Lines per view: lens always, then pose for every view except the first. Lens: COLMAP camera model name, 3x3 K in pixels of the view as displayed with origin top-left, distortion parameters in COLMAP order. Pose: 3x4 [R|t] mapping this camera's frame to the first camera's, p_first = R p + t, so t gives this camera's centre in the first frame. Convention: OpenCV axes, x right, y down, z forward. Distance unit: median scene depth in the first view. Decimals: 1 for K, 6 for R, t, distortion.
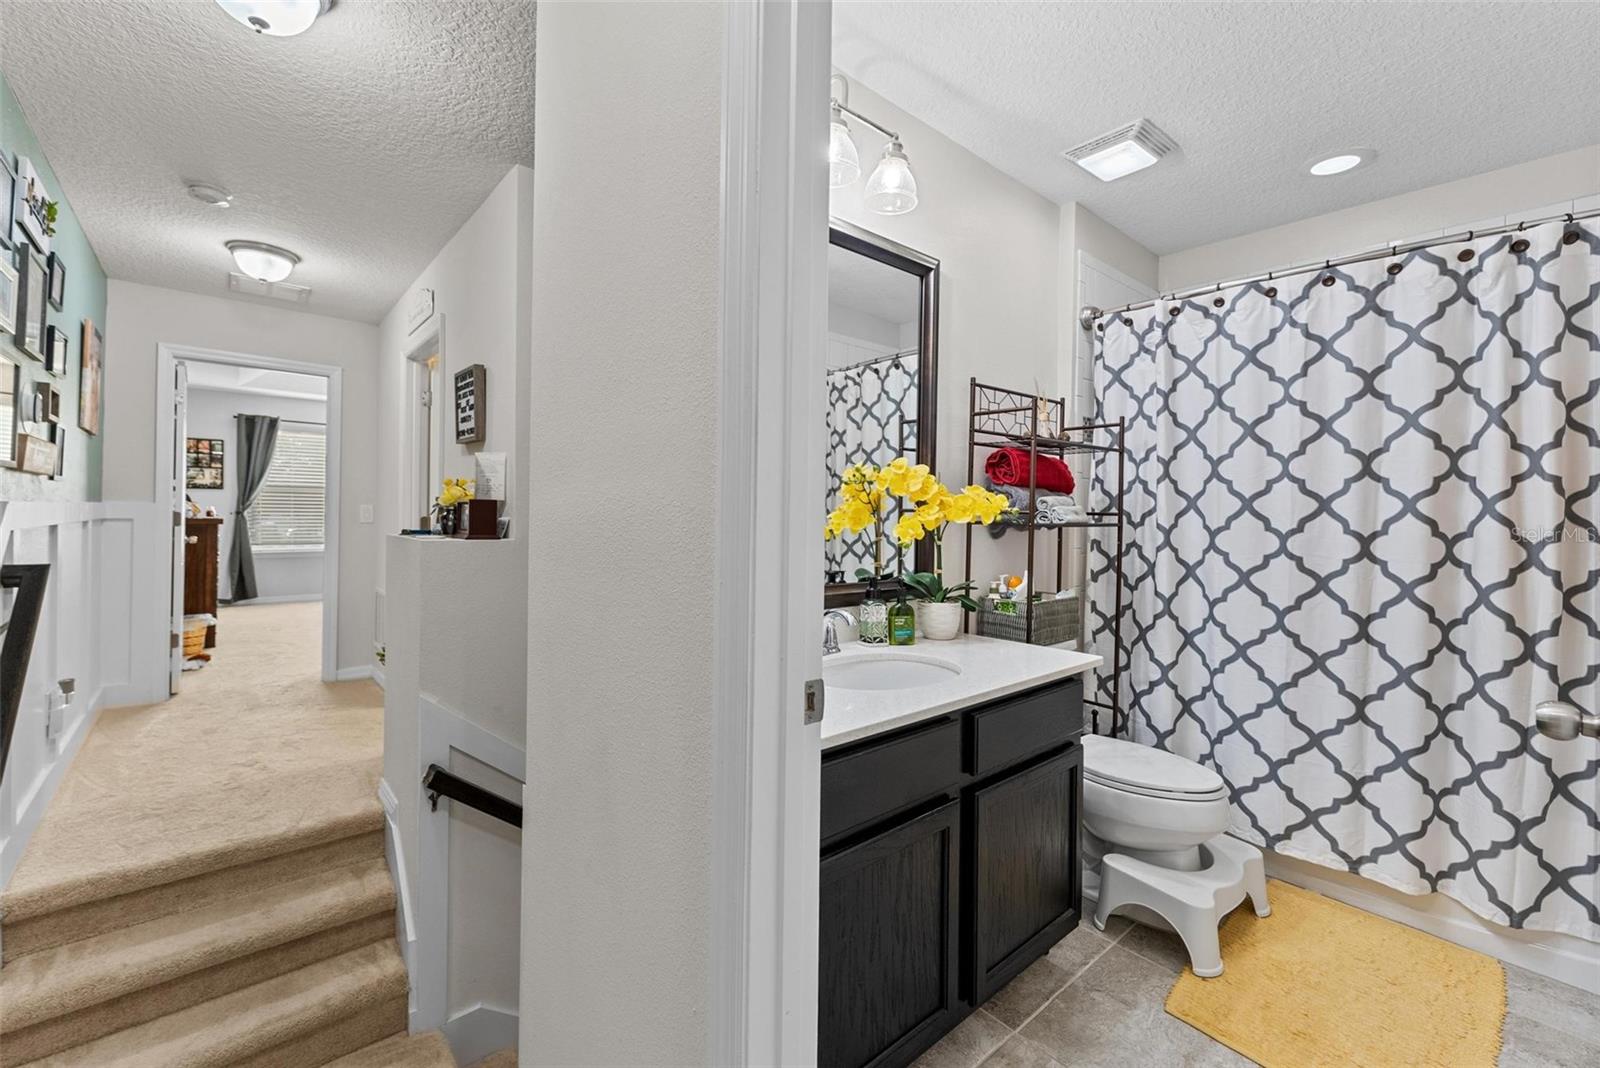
lens RADIAL K [[661.5, 0, 798.5], [0, 661.5, 521.3], [0, 0, 1]] dist [0.001348, 0.000086]
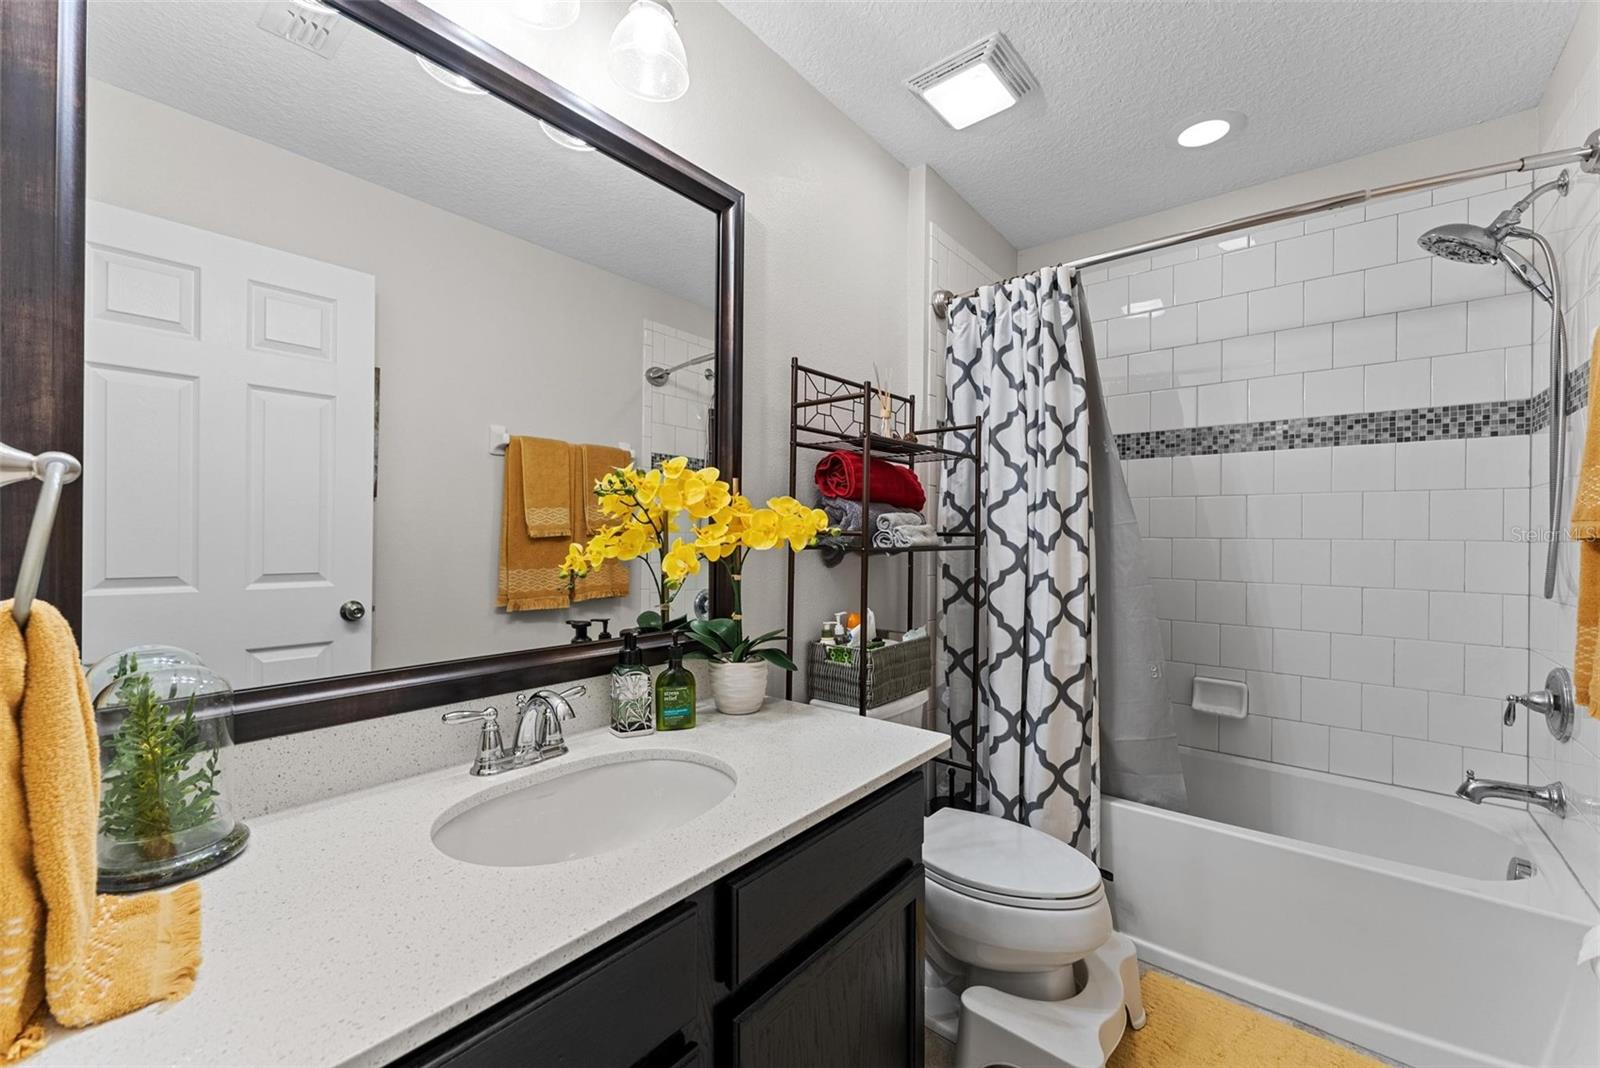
lens RADIAL K [[640.4, 0, 808.0], [0, 640.4, 536.8], [0, 0, 1]] dist [0.006458, -0.000057]
pose [[0.983805, -0.006411, 0.179125, 0.150569], [0.007581, 0.999954, -0.005849, -0.005978], [-0.179080, 0.007112, 0.983809, 0.280421]]
